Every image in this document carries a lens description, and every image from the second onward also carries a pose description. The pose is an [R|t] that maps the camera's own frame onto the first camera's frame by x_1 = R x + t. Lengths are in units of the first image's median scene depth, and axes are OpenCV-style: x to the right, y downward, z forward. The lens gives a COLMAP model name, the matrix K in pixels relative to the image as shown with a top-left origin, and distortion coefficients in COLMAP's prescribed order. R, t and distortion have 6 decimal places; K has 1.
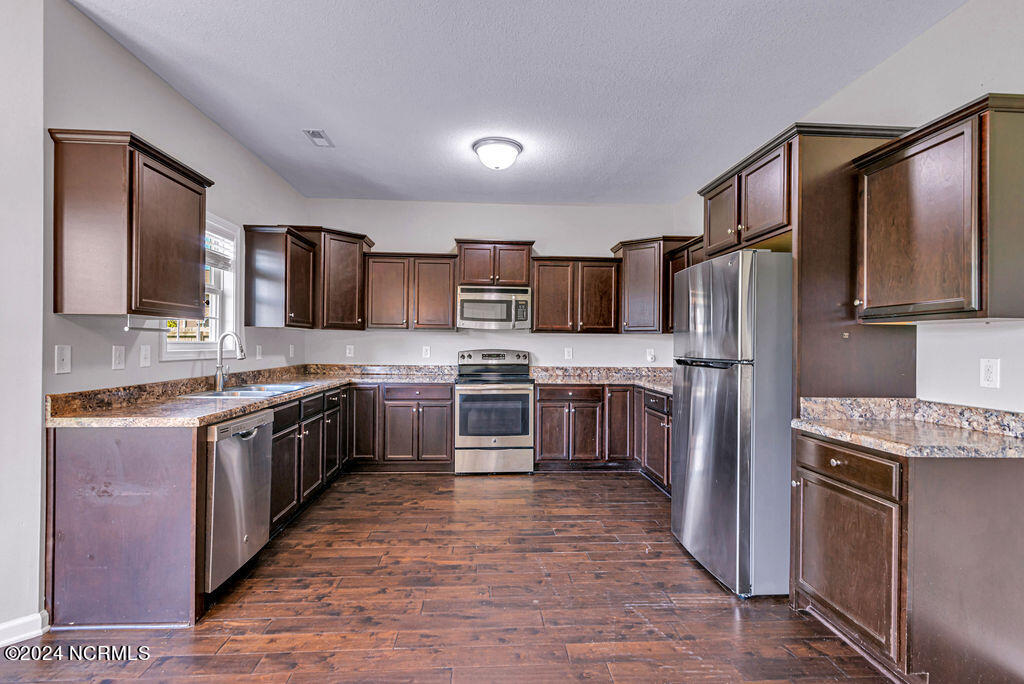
lens RADIAL K [[498.4, 0, 512.0], [0, 498.4, 342.0], [0, 0, 1]] dist [0.001760, 0.000074]
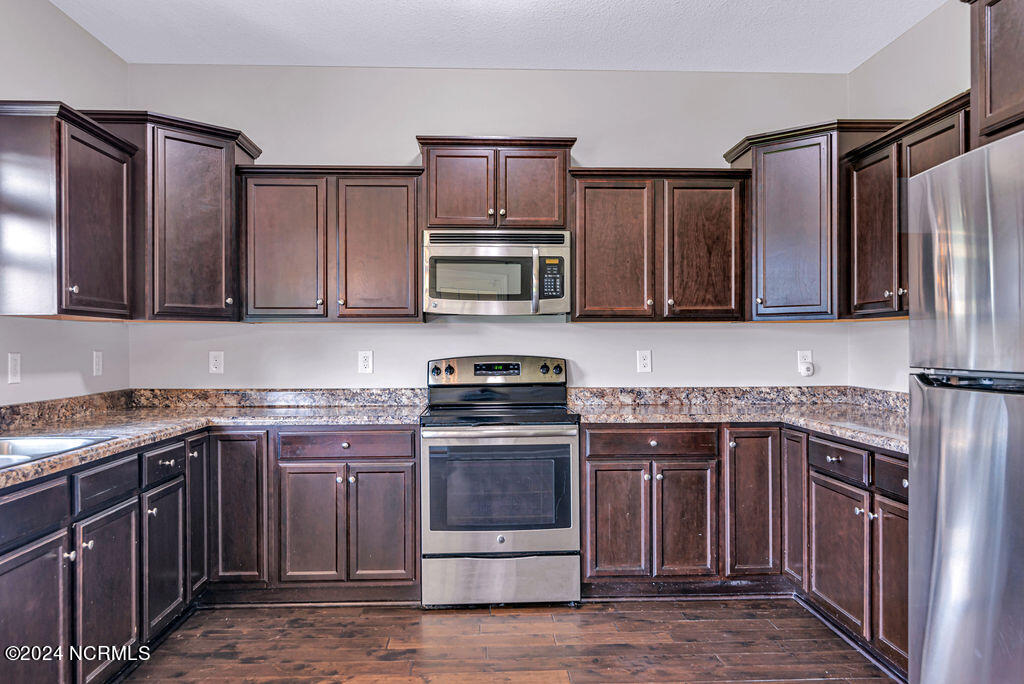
lens RADIAL K [[804.6, 0, 512.0], [0, 804.6, 342.0], [0, 0, 1]] dist [0.000358, -0.000516]
pose [[0.999787, -0.013414, -0.015707, -0.009126], [0.013421, 0.999910, 0.000321, 0.001289], [0.015701, -0.000532, 0.999877, 0.197900]]
